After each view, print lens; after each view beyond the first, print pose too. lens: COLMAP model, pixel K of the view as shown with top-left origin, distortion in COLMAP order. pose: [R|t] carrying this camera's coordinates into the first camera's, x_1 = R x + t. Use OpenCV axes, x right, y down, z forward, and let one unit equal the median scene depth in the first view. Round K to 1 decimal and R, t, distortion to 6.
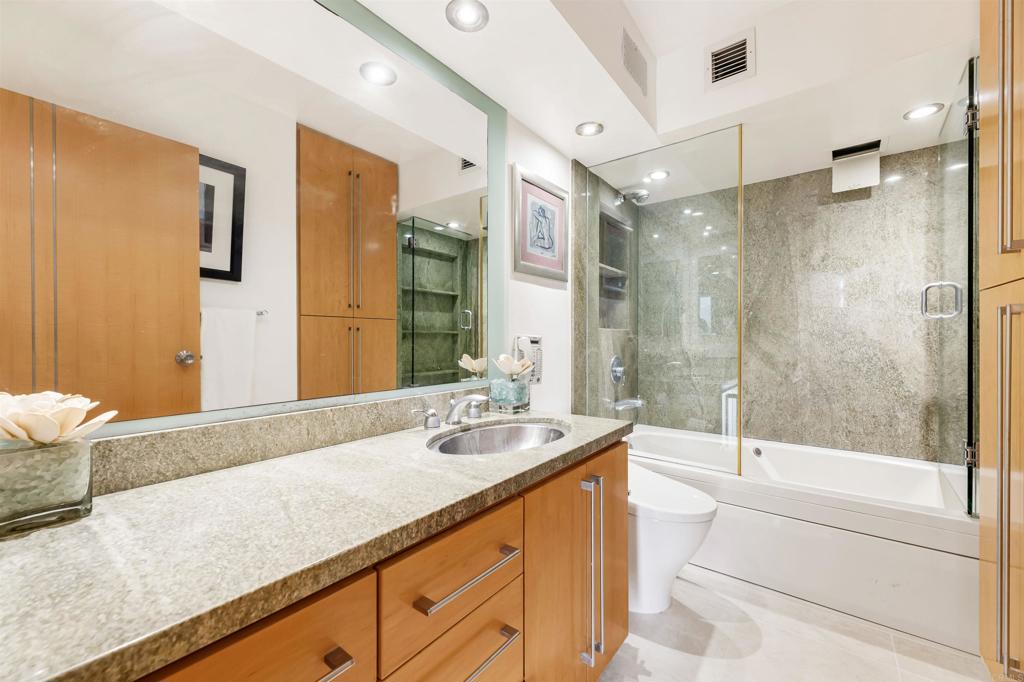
lens RADIAL K [[411.7, 0, 520.5], [0, 411.7, 342.6], [0, 0, 1]] dist [0.000815, 0.000317]
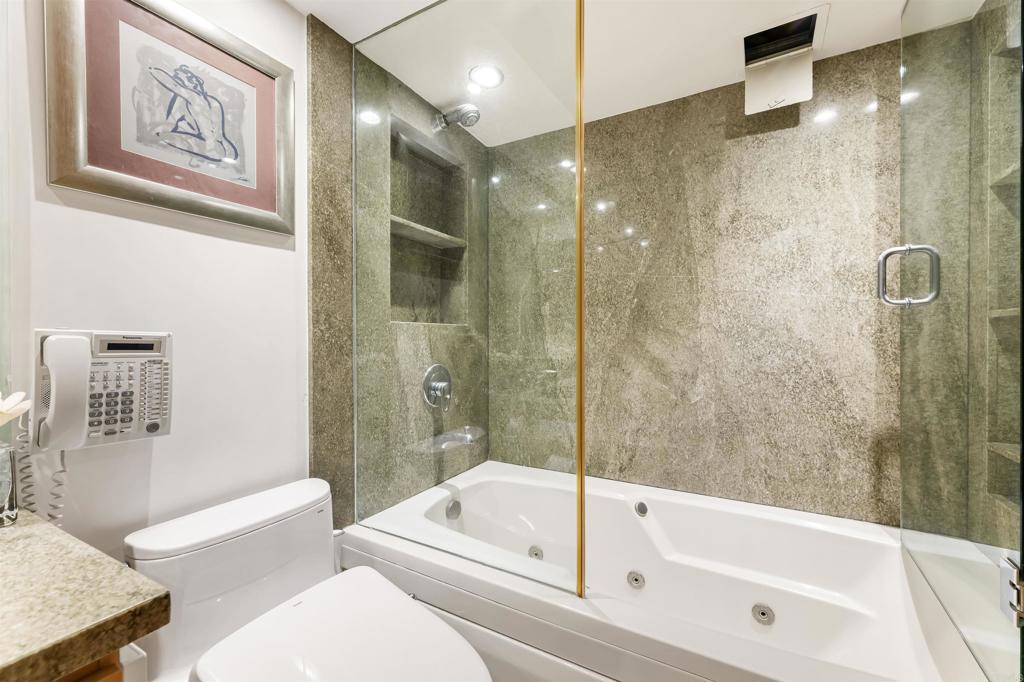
lens RADIAL K [[411.7, 0, 505.5], [0, 411.7, 342.1], [0, 0, 1]] dist [0.000815, 0.000317]
pose [[0.994170, -0.002701, 0.107789, 0.300119], [0.002574, 0.999996, 0.001311, -0.004406], [-0.107792, -0.001026, 0.994173, 0.380782]]
